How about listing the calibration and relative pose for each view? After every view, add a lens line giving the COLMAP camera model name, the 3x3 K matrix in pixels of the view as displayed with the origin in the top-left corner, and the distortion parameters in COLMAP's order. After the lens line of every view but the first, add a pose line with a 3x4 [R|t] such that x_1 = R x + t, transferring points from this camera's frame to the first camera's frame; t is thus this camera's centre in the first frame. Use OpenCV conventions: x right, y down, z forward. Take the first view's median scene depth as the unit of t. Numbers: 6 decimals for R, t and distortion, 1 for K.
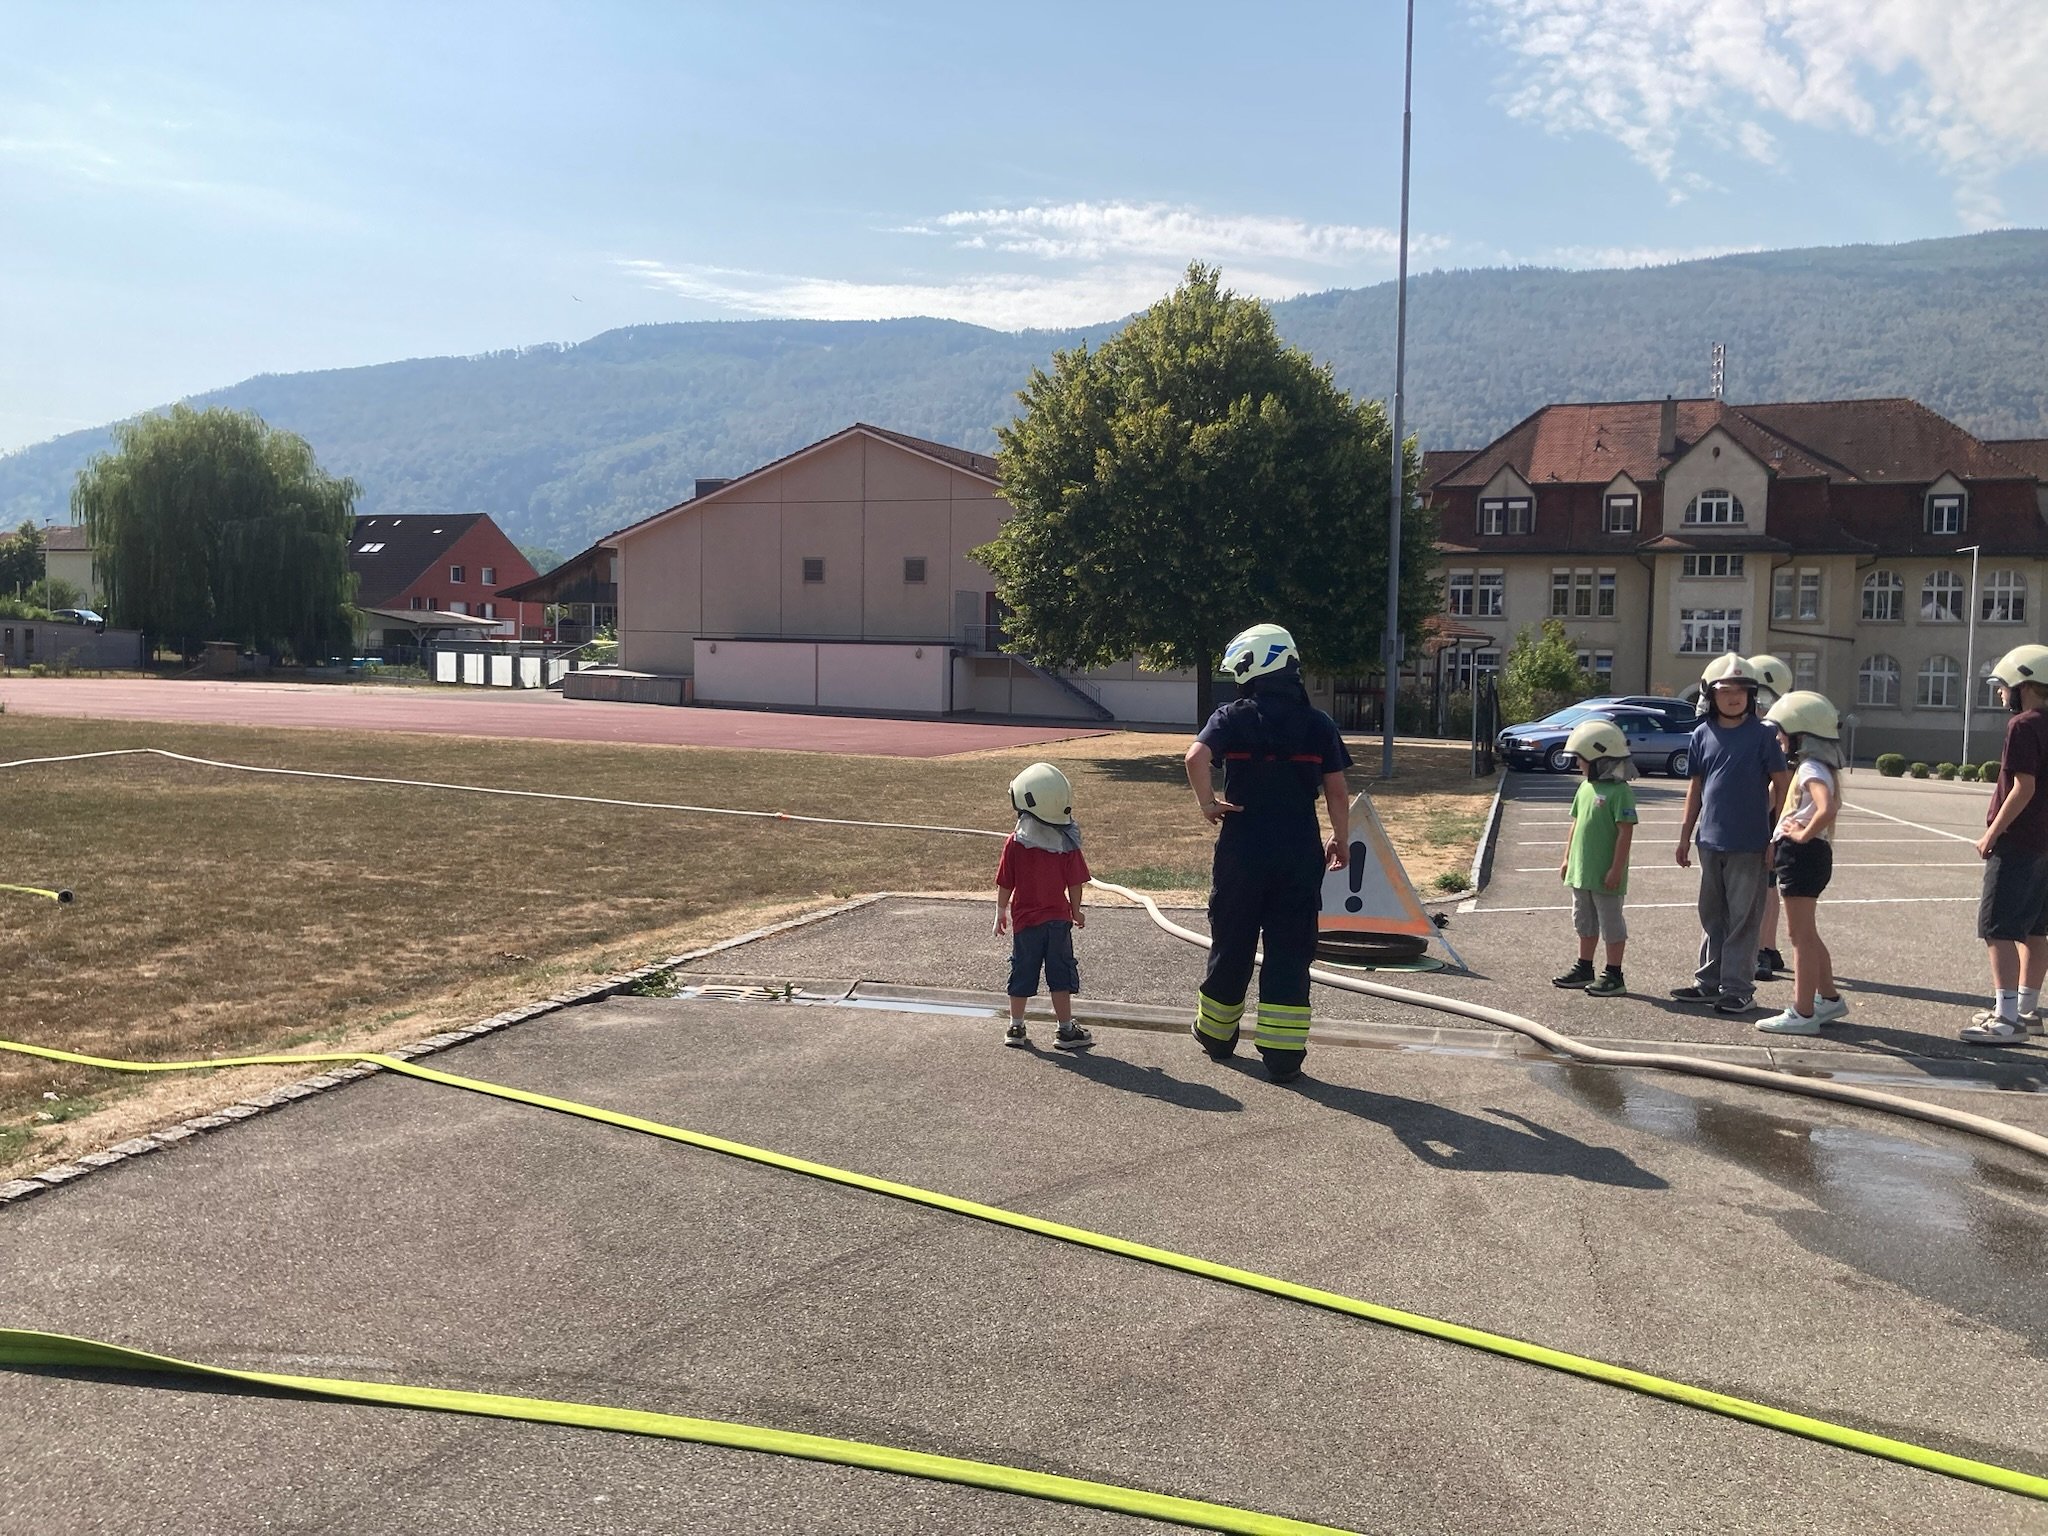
lens RADIAL K [[1682.6, 0, 1014.1], [0, 1682.6, 732.5], [0, 0, 1]] dist [0.034562, -0.026656]
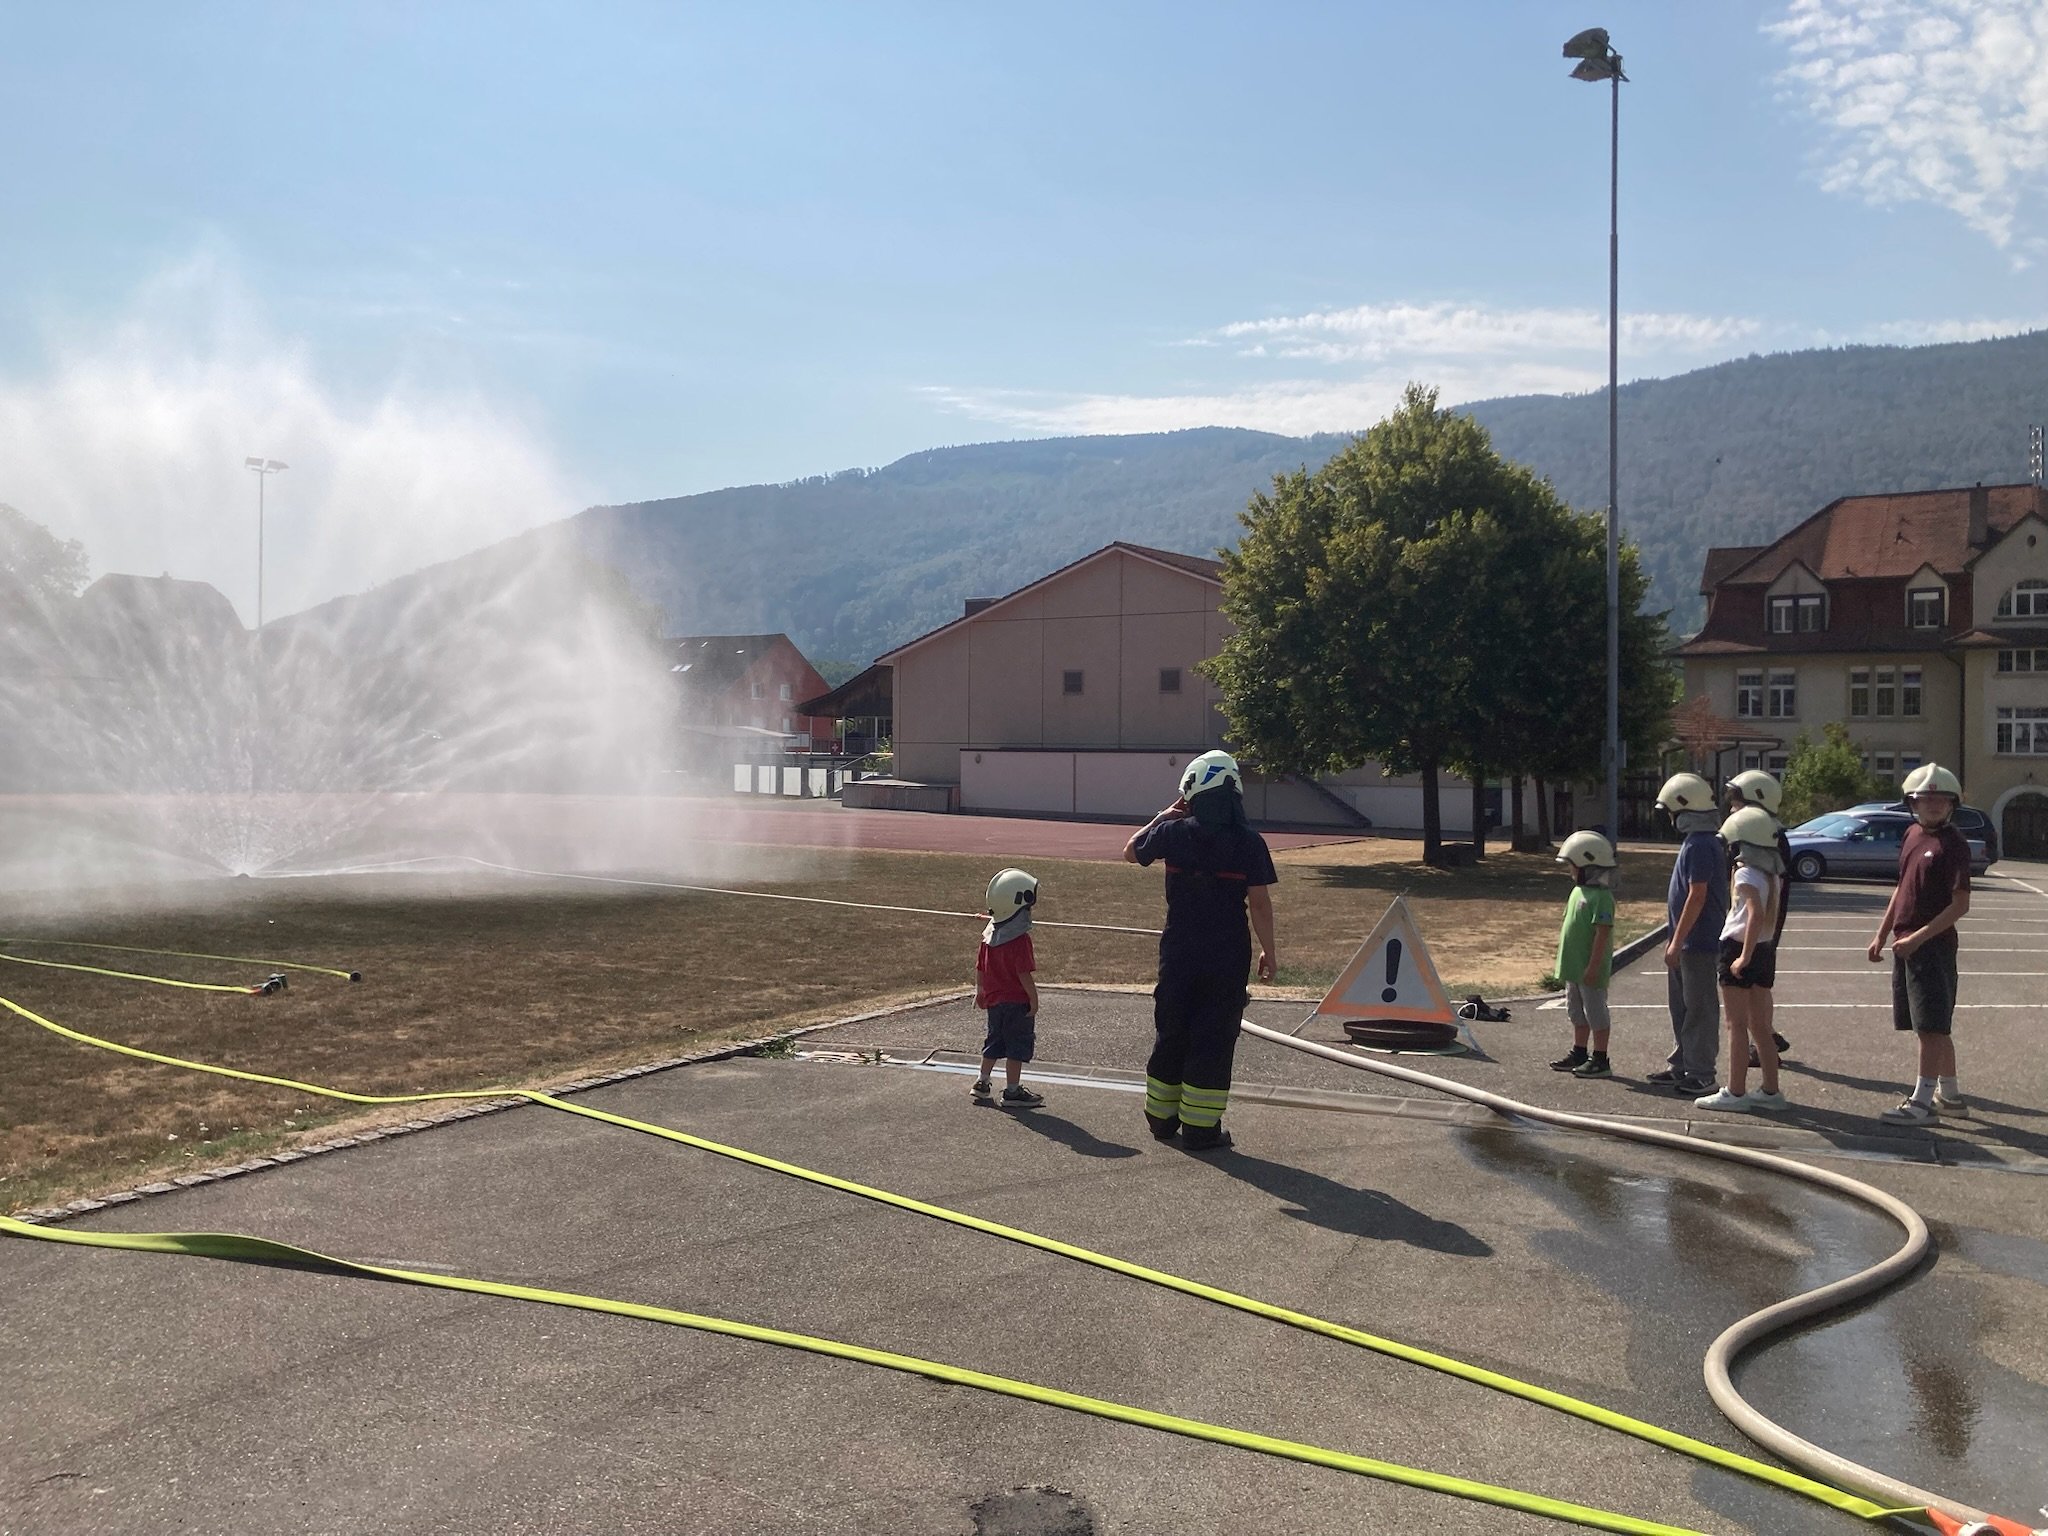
lens RADIAL K [[1682.6, 0, 1006.5], [0, 1682.6, 753.1], [0, 0, 1]] dist [0.034562, -0.026656]
pose [[0.984266, -0.011310, -0.176328, 0.023357], [0.002272, 0.998677, -0.051375, -0.000311], [0.176676, 0.050166, 0.982990, -0.024988]]
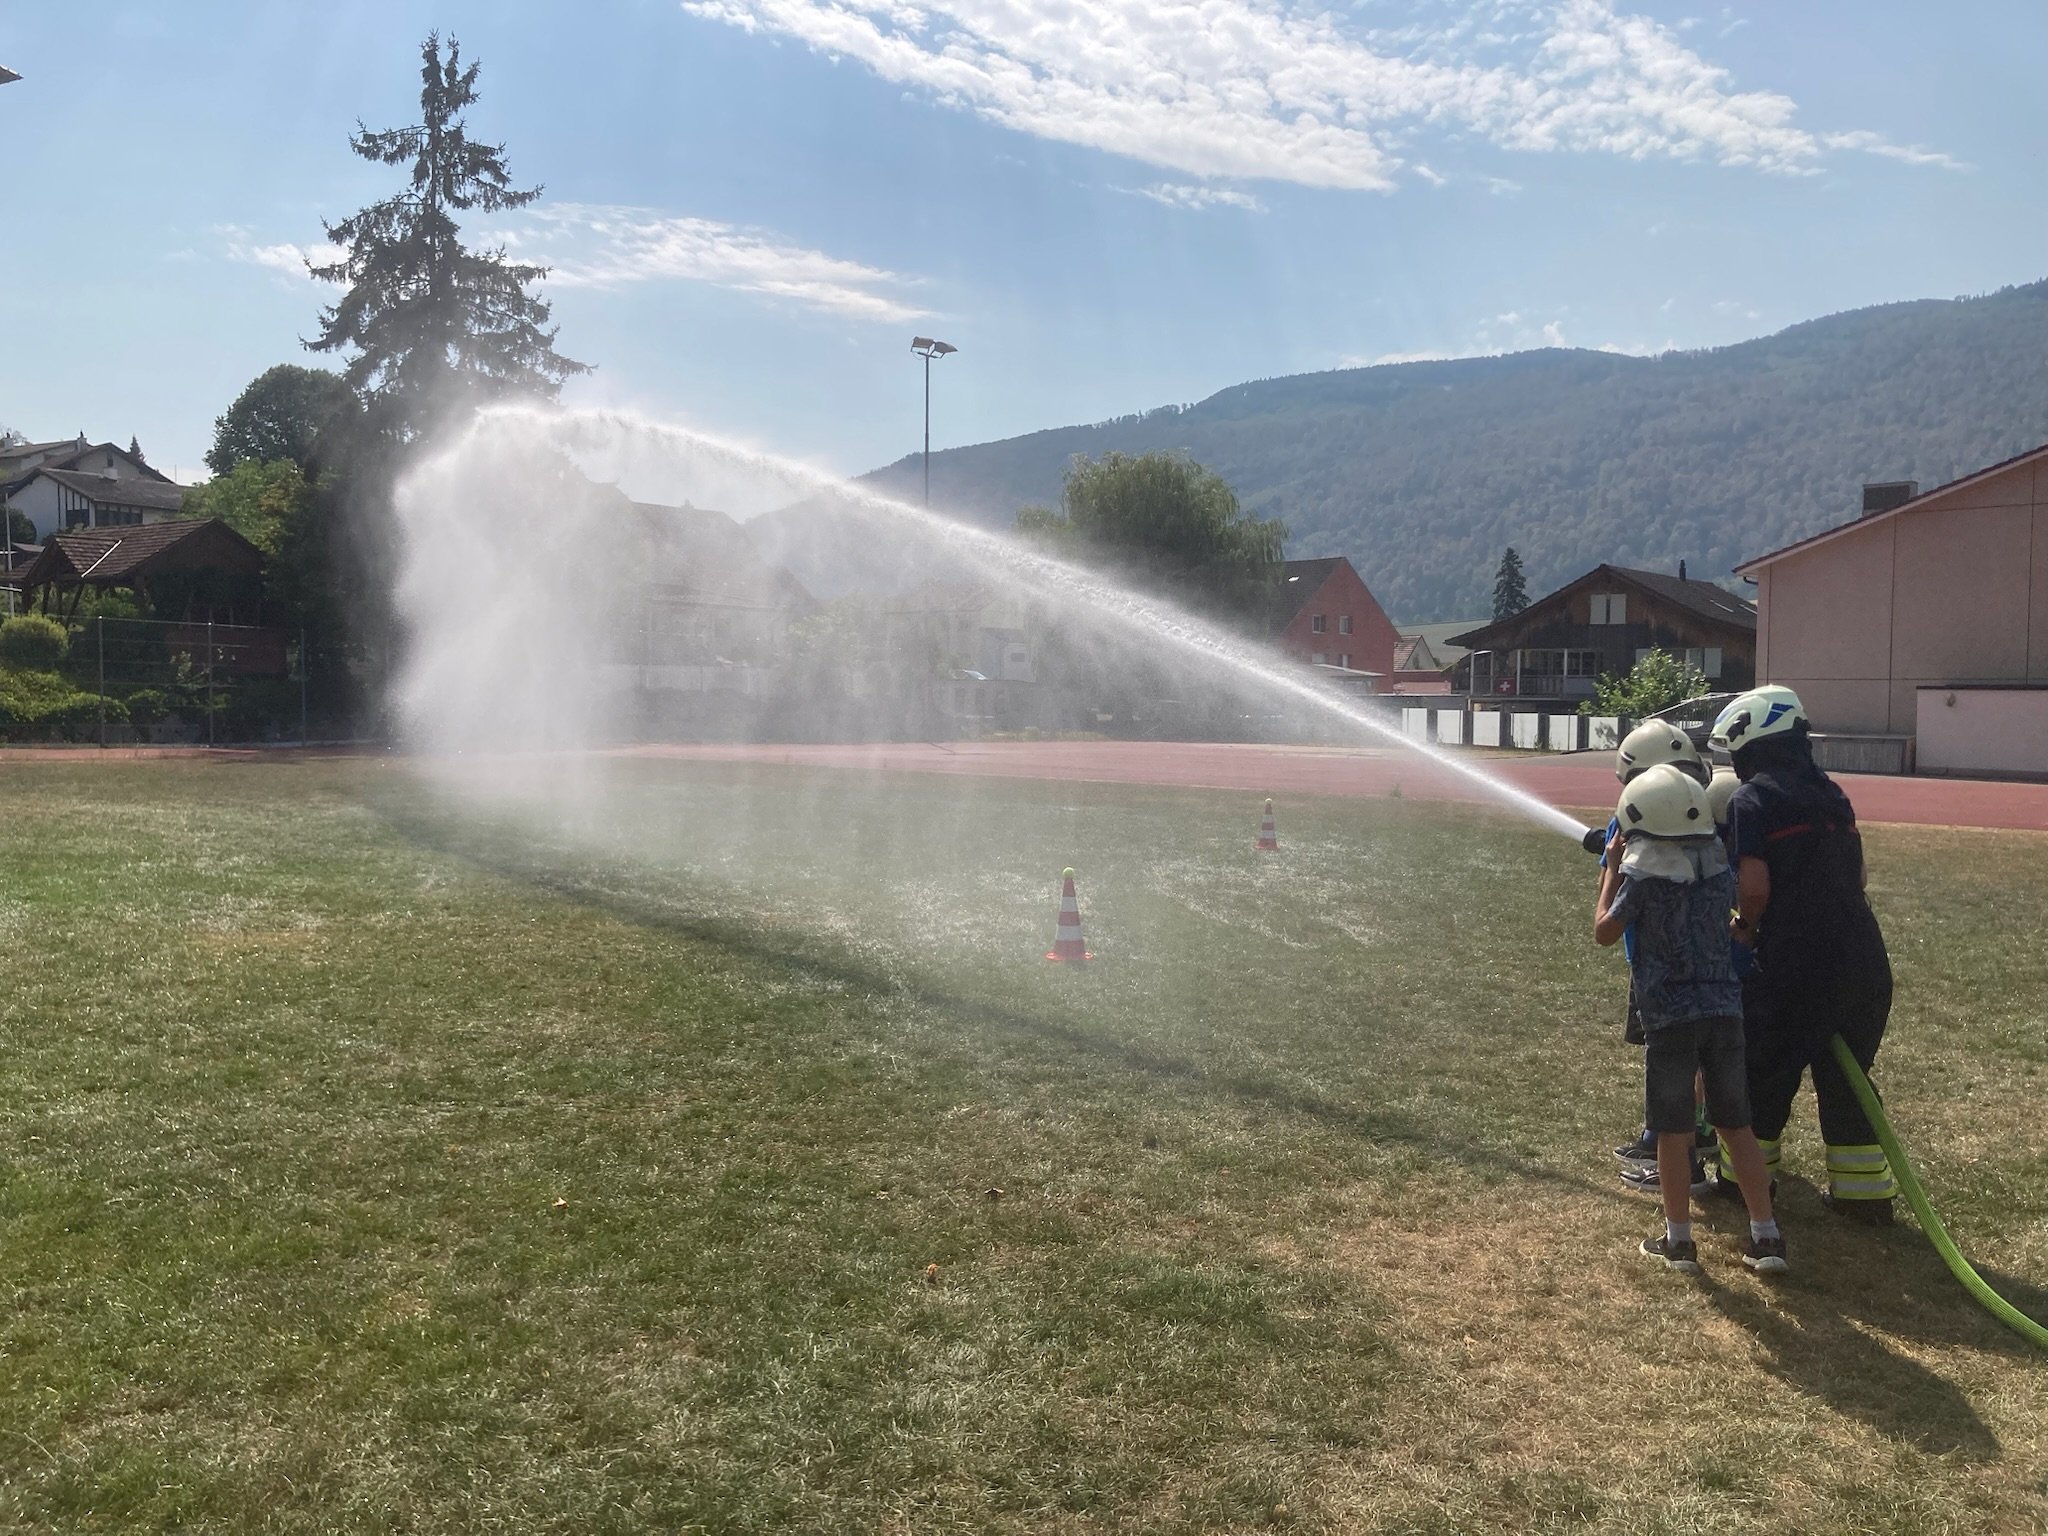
lens RADIAL K [[1682.6, 0, 1019.8], [0, 1682.6, 747.3], [0, 0, 1]] dist [0.034562, -0.026656]
pose [[0.942150, -0.003669, -0.335172, -0.317287], [-0.003511, 0.999777, -0.020812, -0.011268], [0.335174, 0.020785, 0.941927, 0.135700]]
